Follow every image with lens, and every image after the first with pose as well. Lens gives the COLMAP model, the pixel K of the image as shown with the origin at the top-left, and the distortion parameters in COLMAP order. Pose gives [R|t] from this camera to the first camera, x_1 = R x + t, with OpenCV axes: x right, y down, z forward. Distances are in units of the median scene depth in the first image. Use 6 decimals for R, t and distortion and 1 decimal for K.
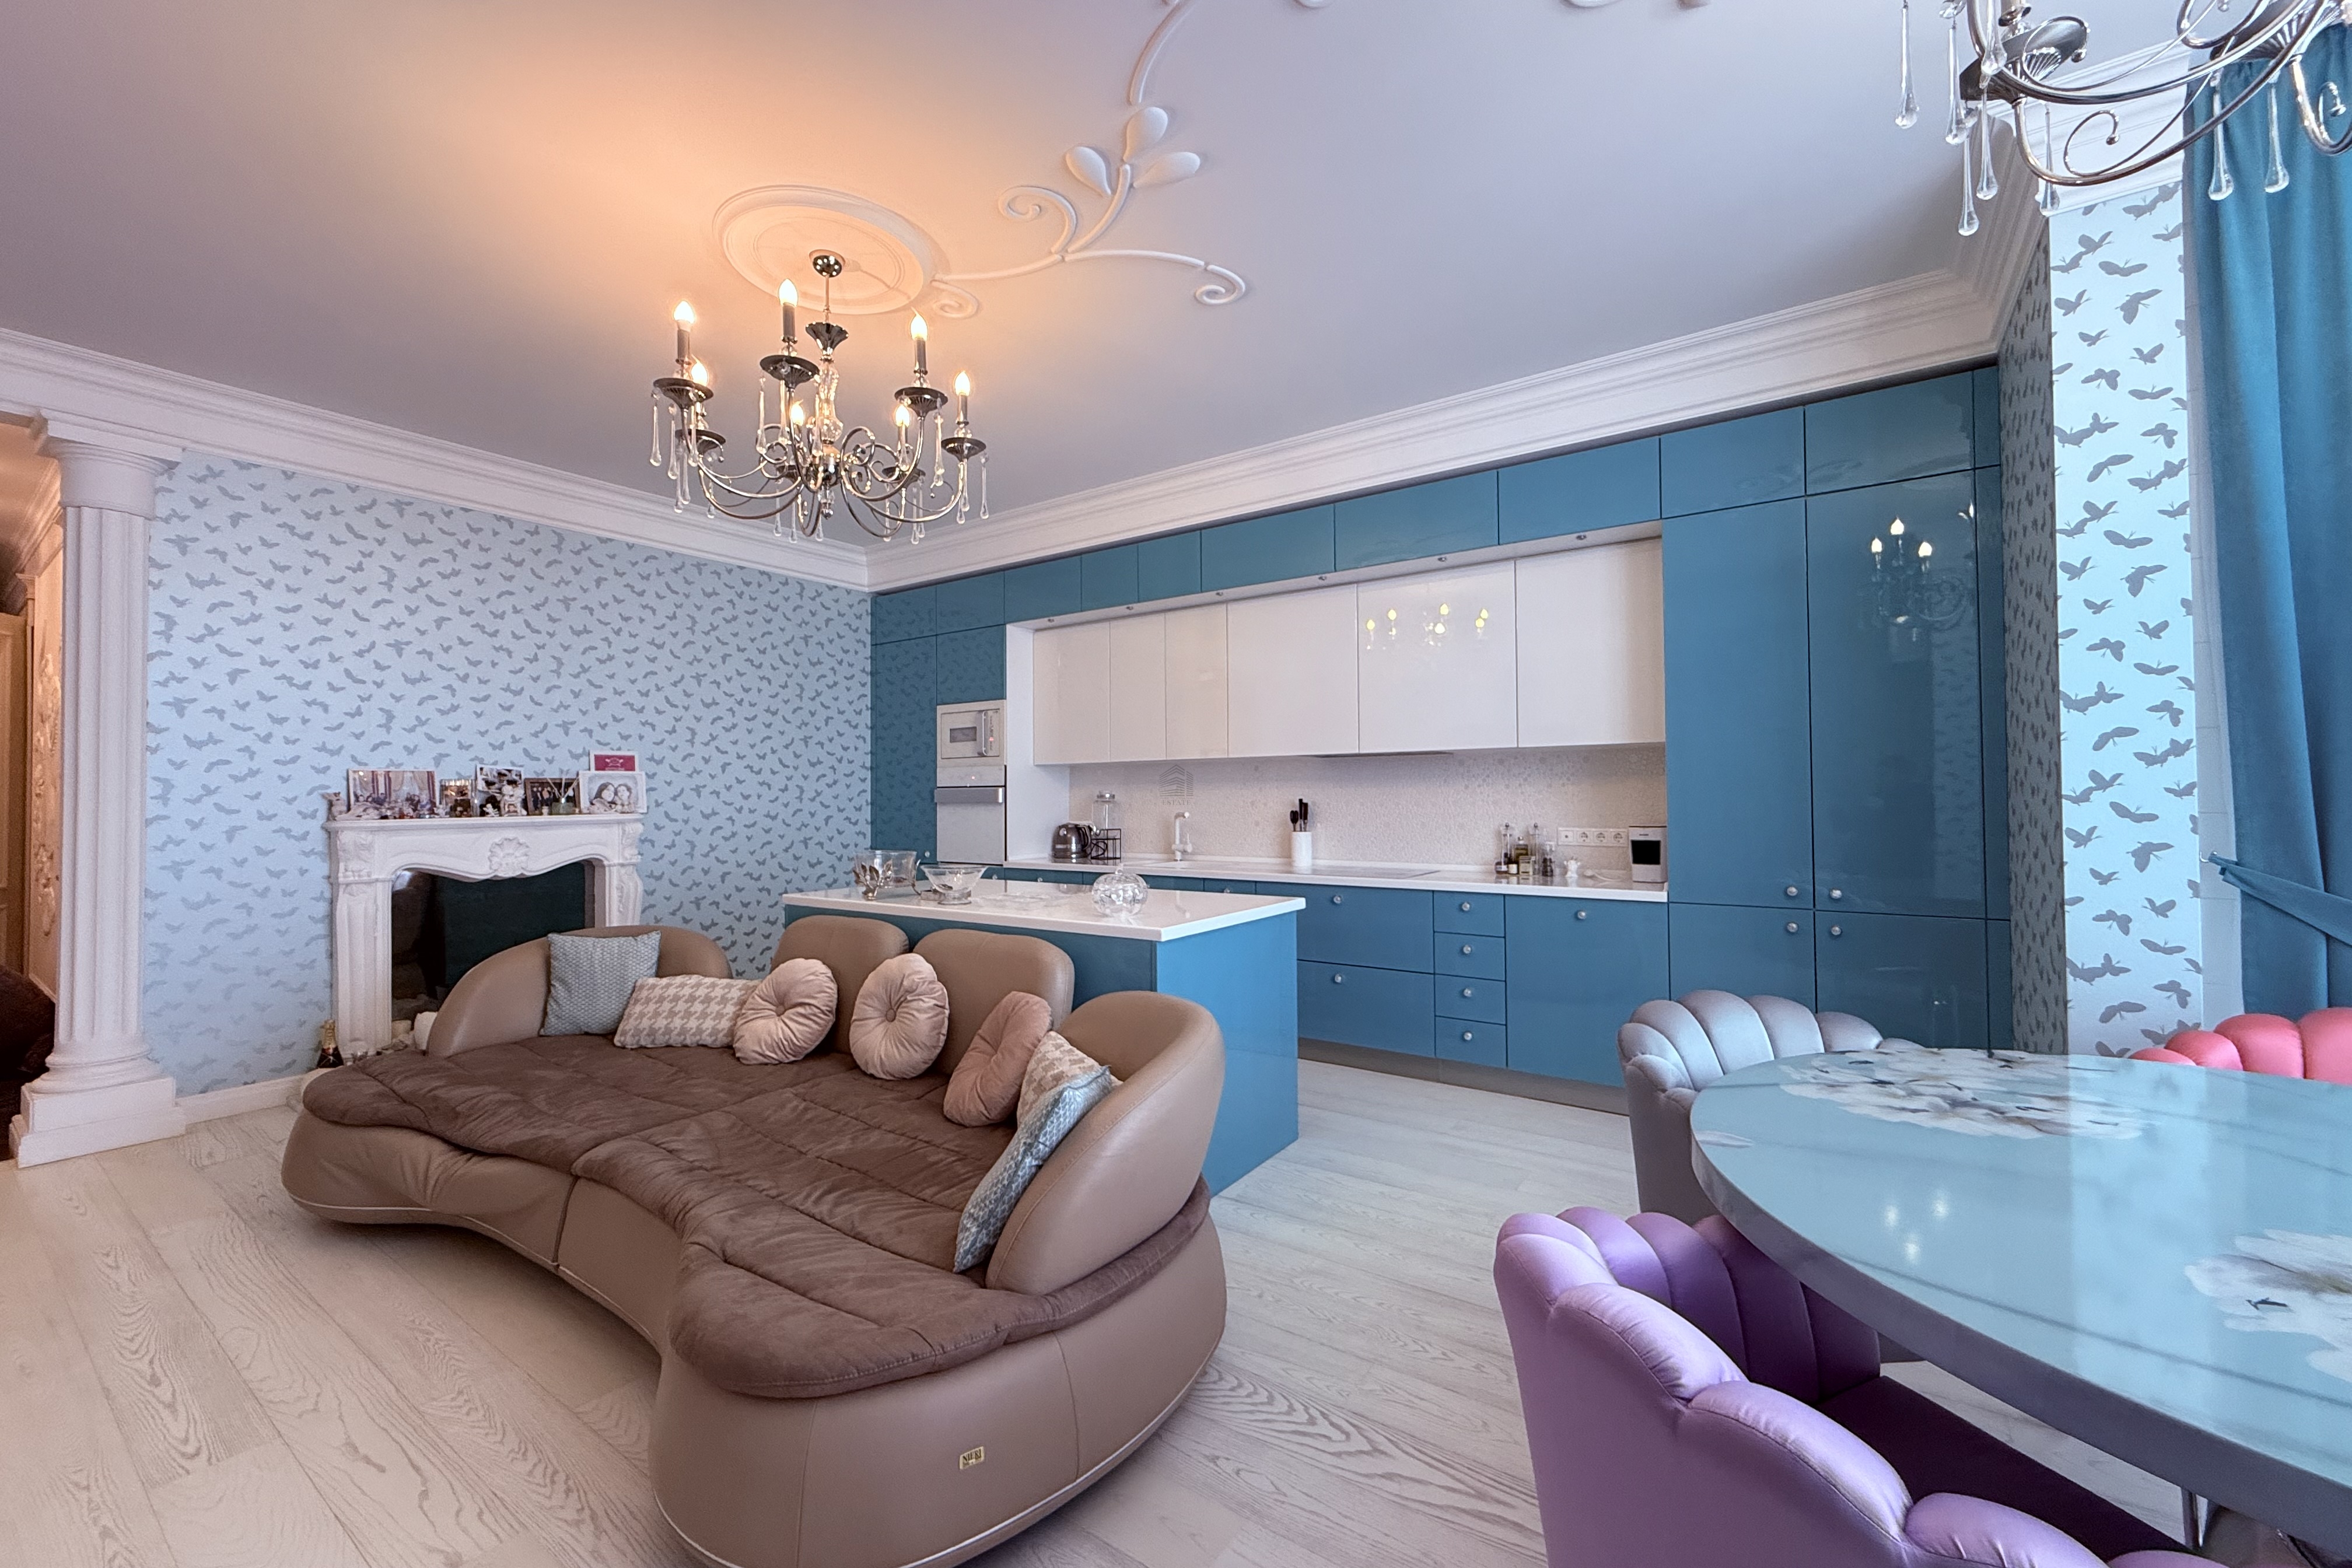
lens RADIAL K [[940.4, 0, 1163.9], [0, 940.4, 773.2], [0, 0, 1]] dist [-0.002783, -0.000293]
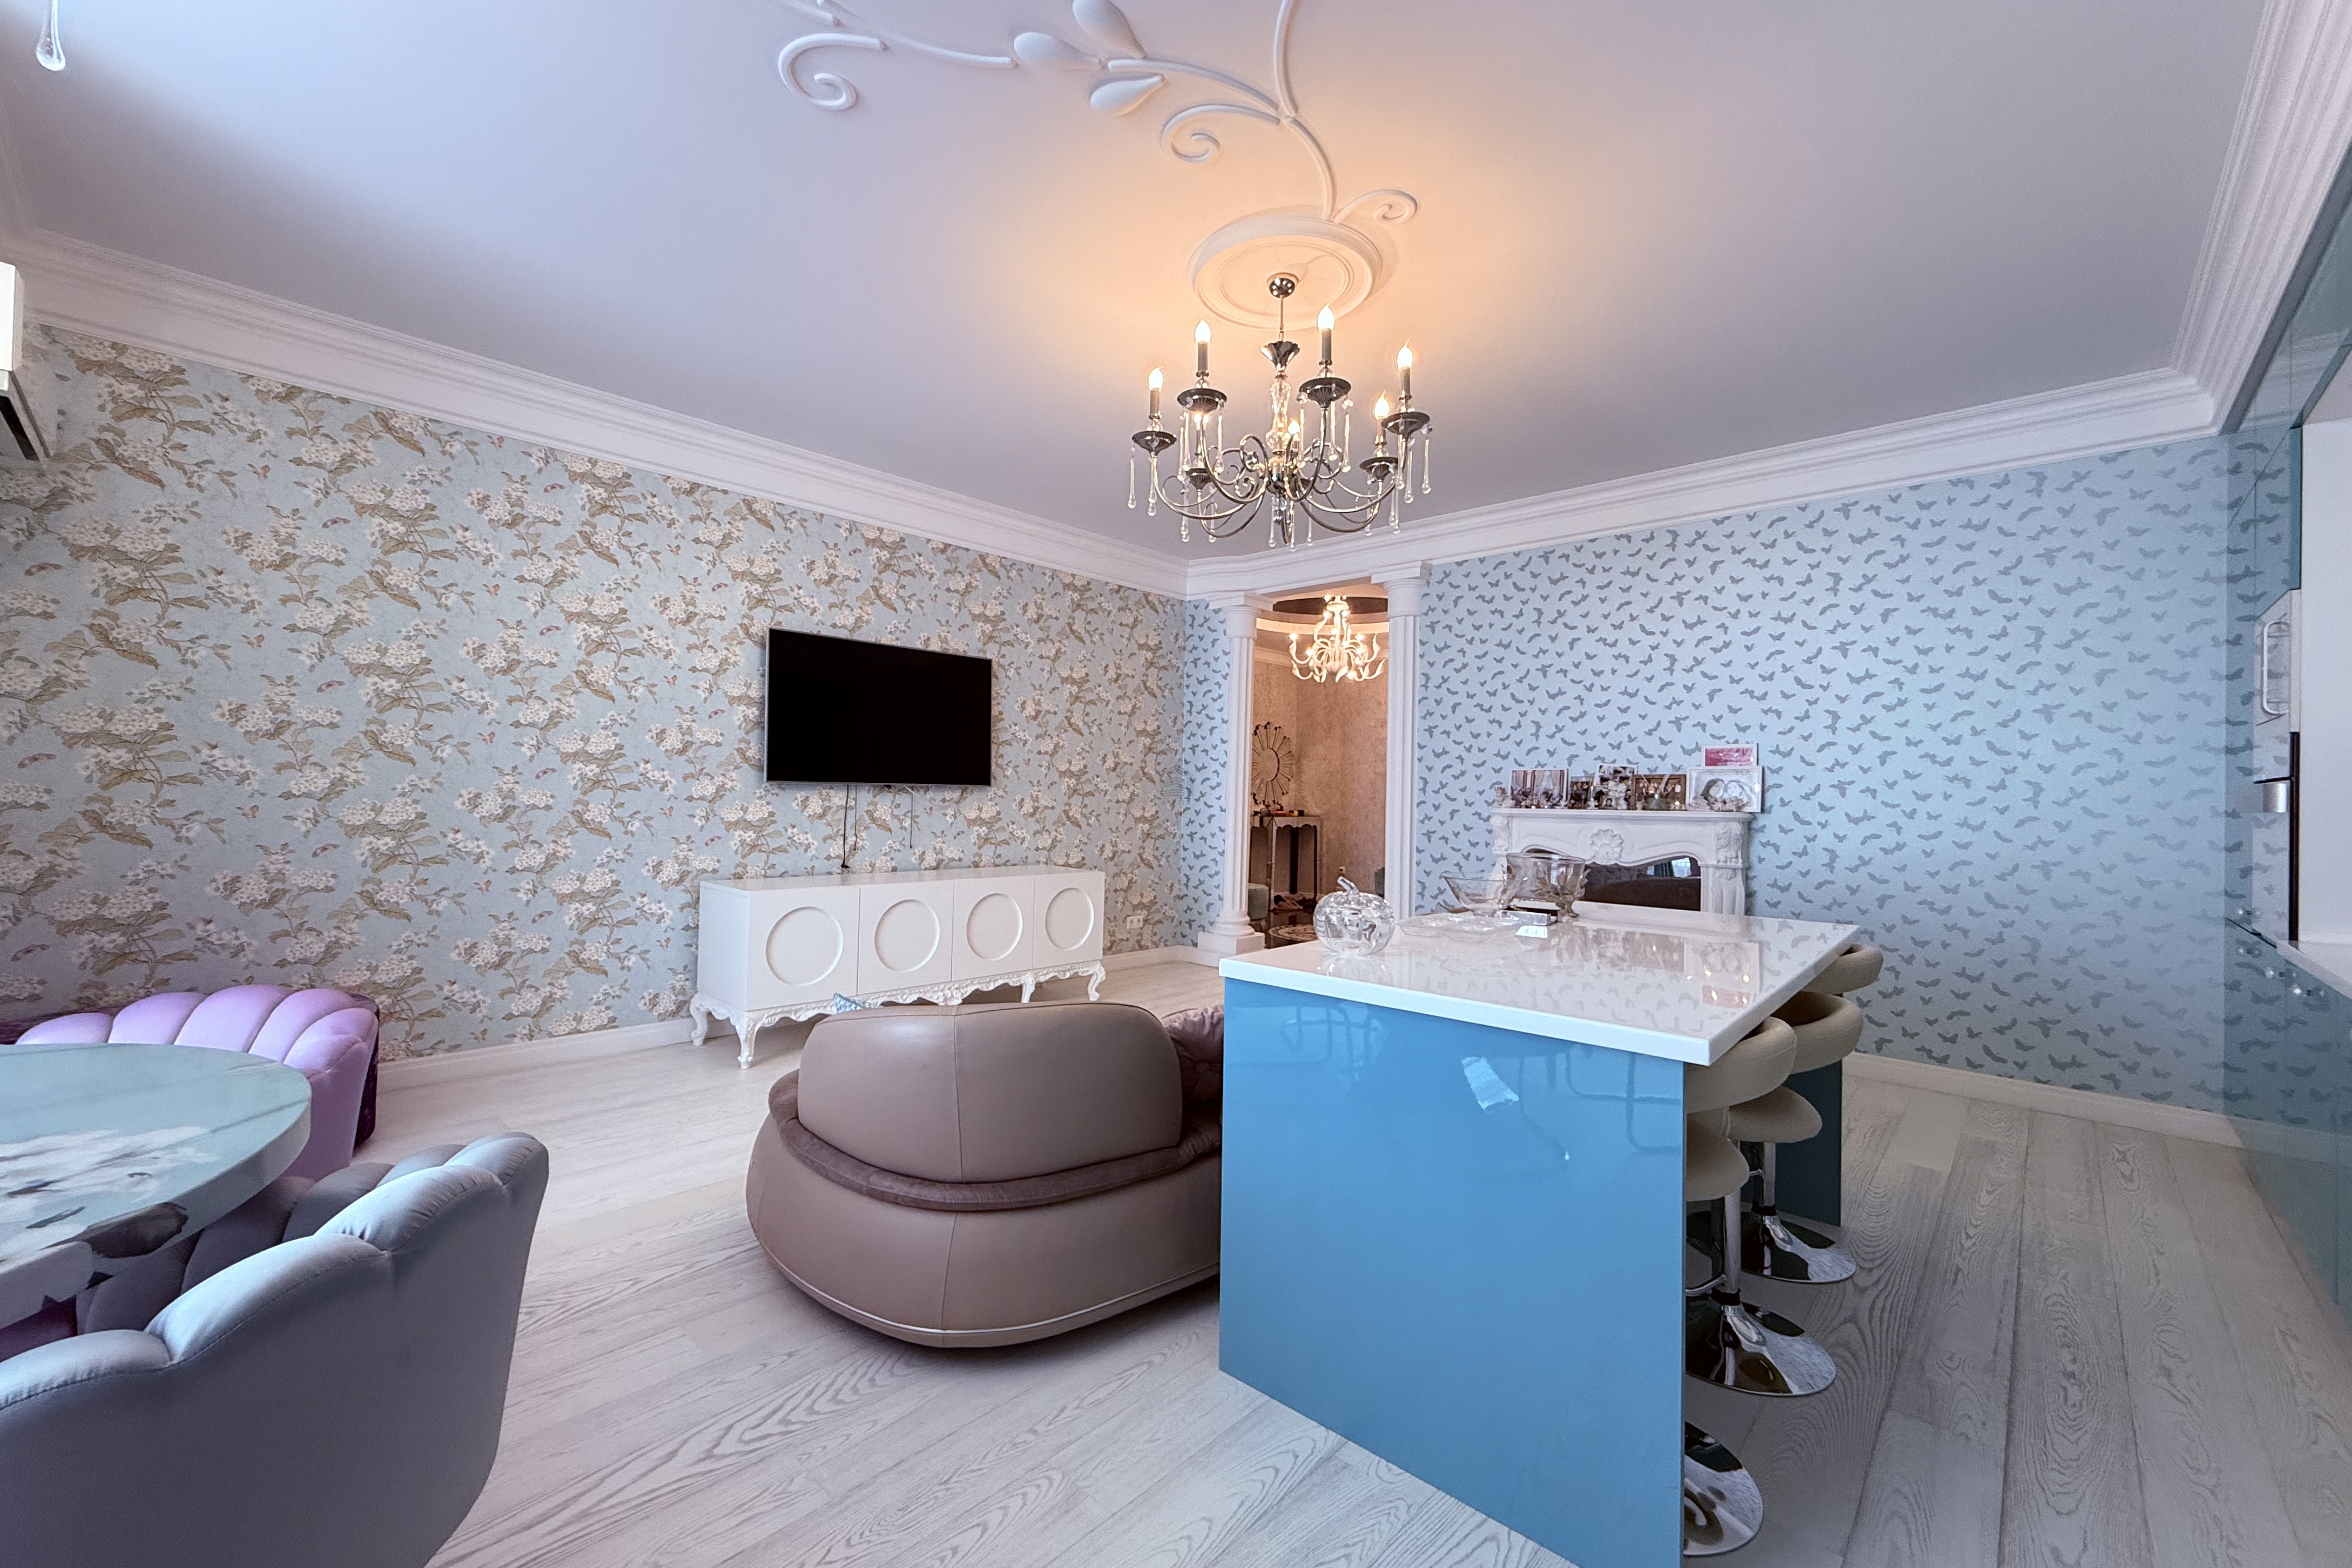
lens RADIAL K [[937.3, 0, 1170.5], [0, 937.3, 782.3], [0, 0, 1]] dist [-0.000517, -0.000106]
pose [[-0.142038, -0.004583, -0.989851, 0.428813], [0.008484, 0.999947, -0.005847, 0.015236], [0.989825, -0.009229, -0.141991, 0.620959]]
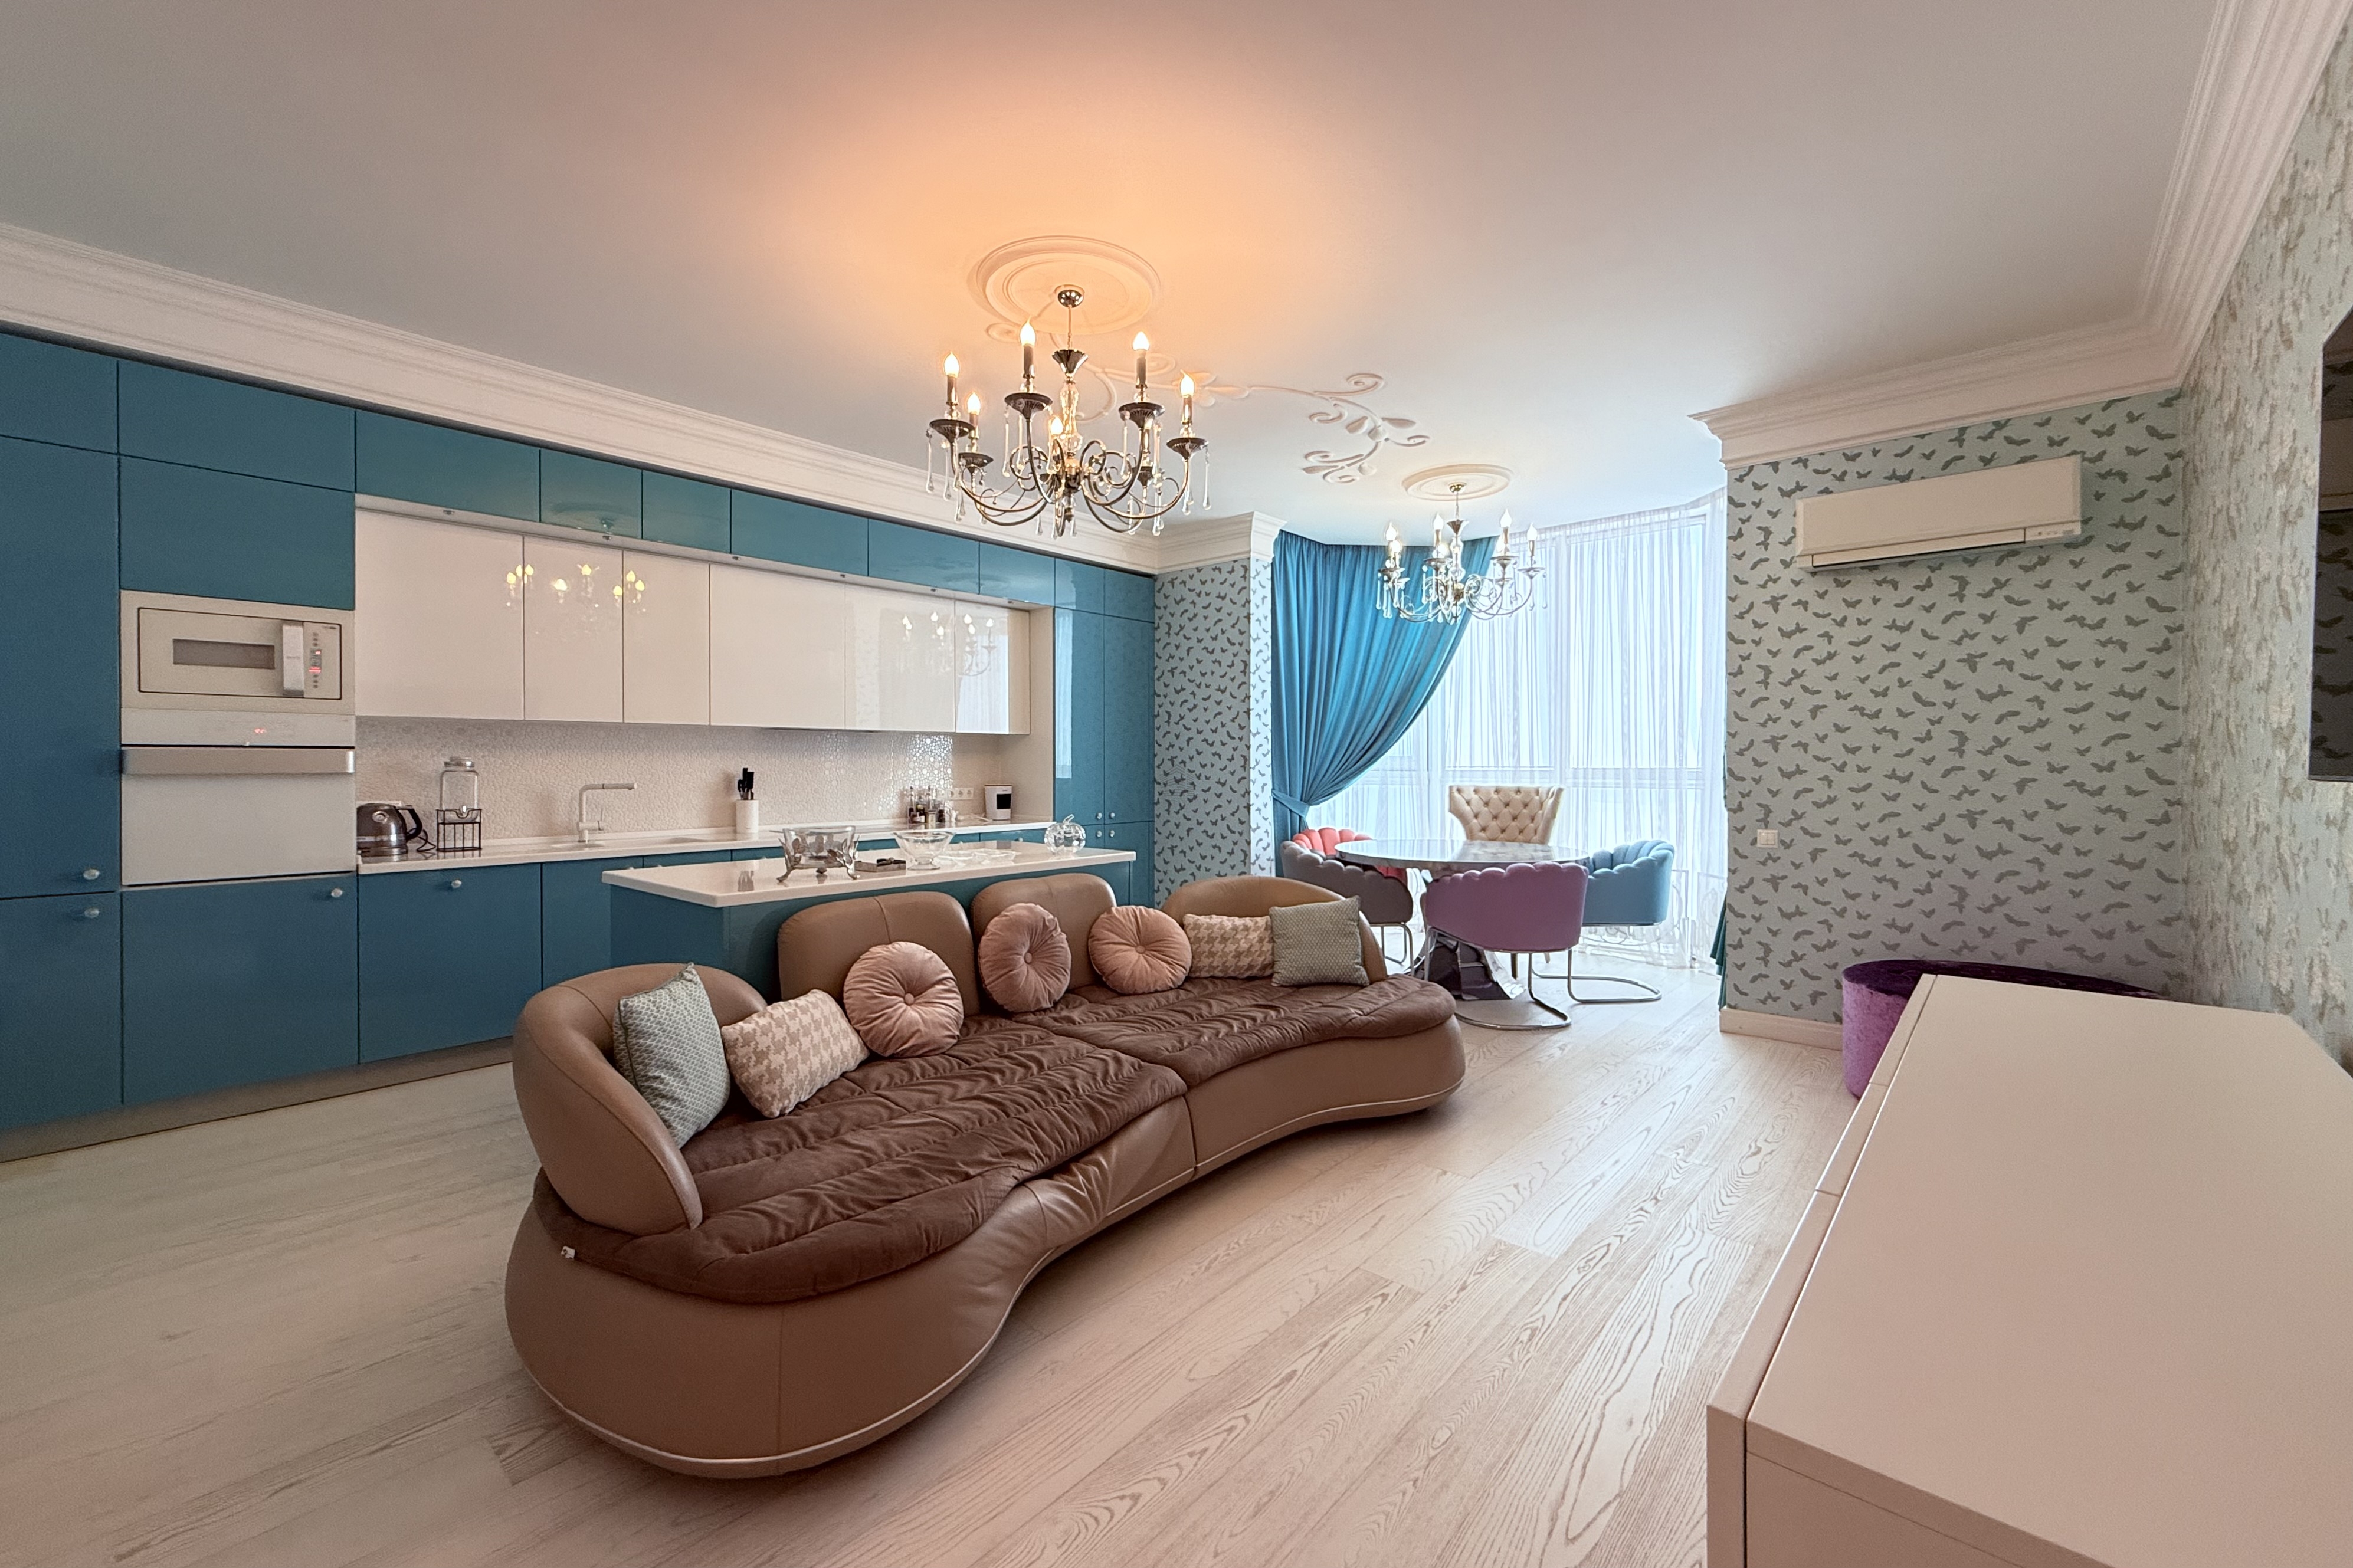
lens RADIAL K [[937.6, 0, 1171.0], [0, 937.6, 782.3], [0, 0, 1]] dist [-0.000517, -0.000106]
pose [[0.119824, -0.011789, 0.992725, -0.874705], [-0.023893, 0.999606, 0.014755, 0.017800], [-0.992508, -0.025487, 0.119495, 0.441767]]
